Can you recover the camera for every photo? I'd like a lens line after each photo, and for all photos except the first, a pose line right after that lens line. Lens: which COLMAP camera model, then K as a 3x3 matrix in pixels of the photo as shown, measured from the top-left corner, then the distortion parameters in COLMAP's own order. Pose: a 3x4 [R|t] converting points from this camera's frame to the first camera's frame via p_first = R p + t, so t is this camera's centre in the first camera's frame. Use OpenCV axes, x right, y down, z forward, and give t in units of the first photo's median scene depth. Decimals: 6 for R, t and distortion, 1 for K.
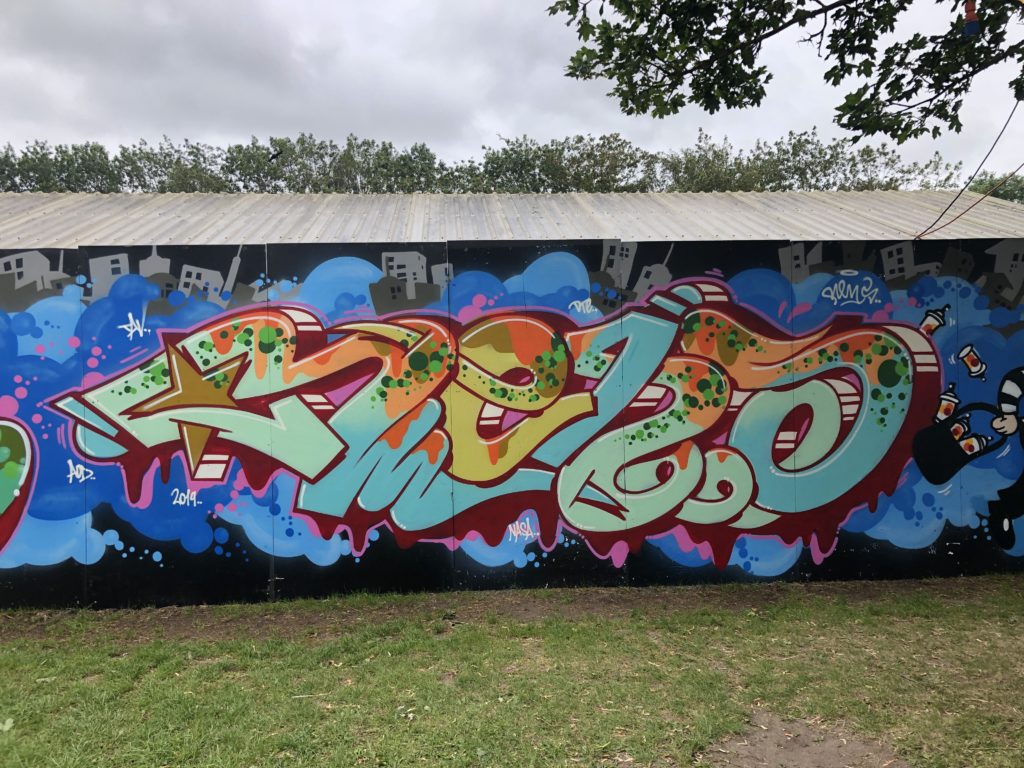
lens RADIAL K [[848.0, 0, 517.7], [0, 848.0, 385.0], [0, 0, 1]] dist [0.019743, 0.015155]
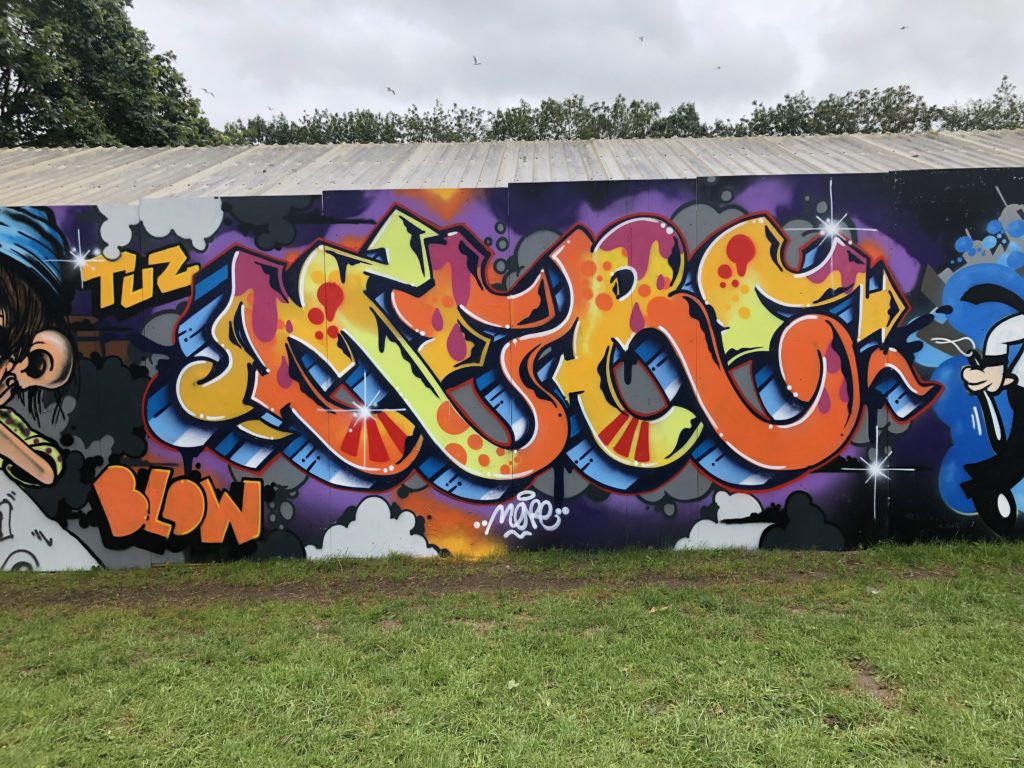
lens RADIAL K [[848.0, 0, 506.4], [0, 848.0, 381.7], [0, 0, 1]] dist [0.019743, 0.015155]
pose [[0.994305, 0.013510, -0.105714, -1.850912], [-0.009979, 0.999377, 0.033855, 0.059689], [0.106106, -0.032608, 0.993820, -0.089921]]
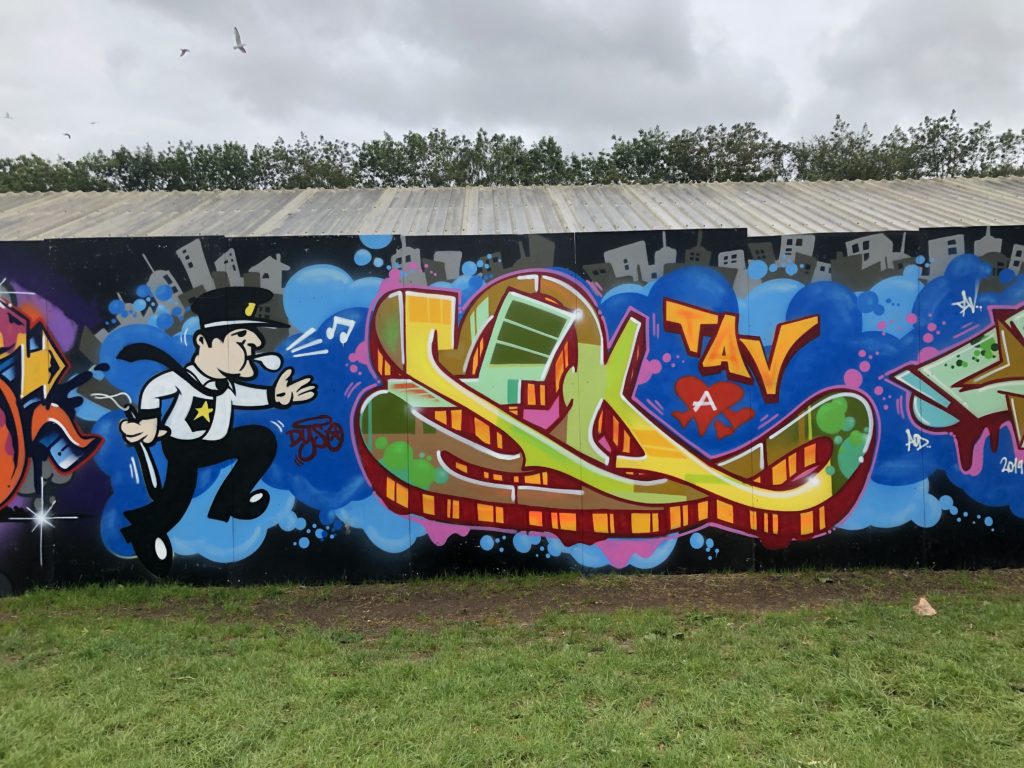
lens RADIAL K [[848.0, 0, 509.7], [0, 848.0, 381.7], [0, 0, 1]] dist [0.019743, 0.015155]
pose [[0.998773, -0.002321, -0.049462, -0.961577], [0.002508, 0.999990, 0.003721, 0.022958], [0.049452, -0.003841, 0.998769, -0.086162]]
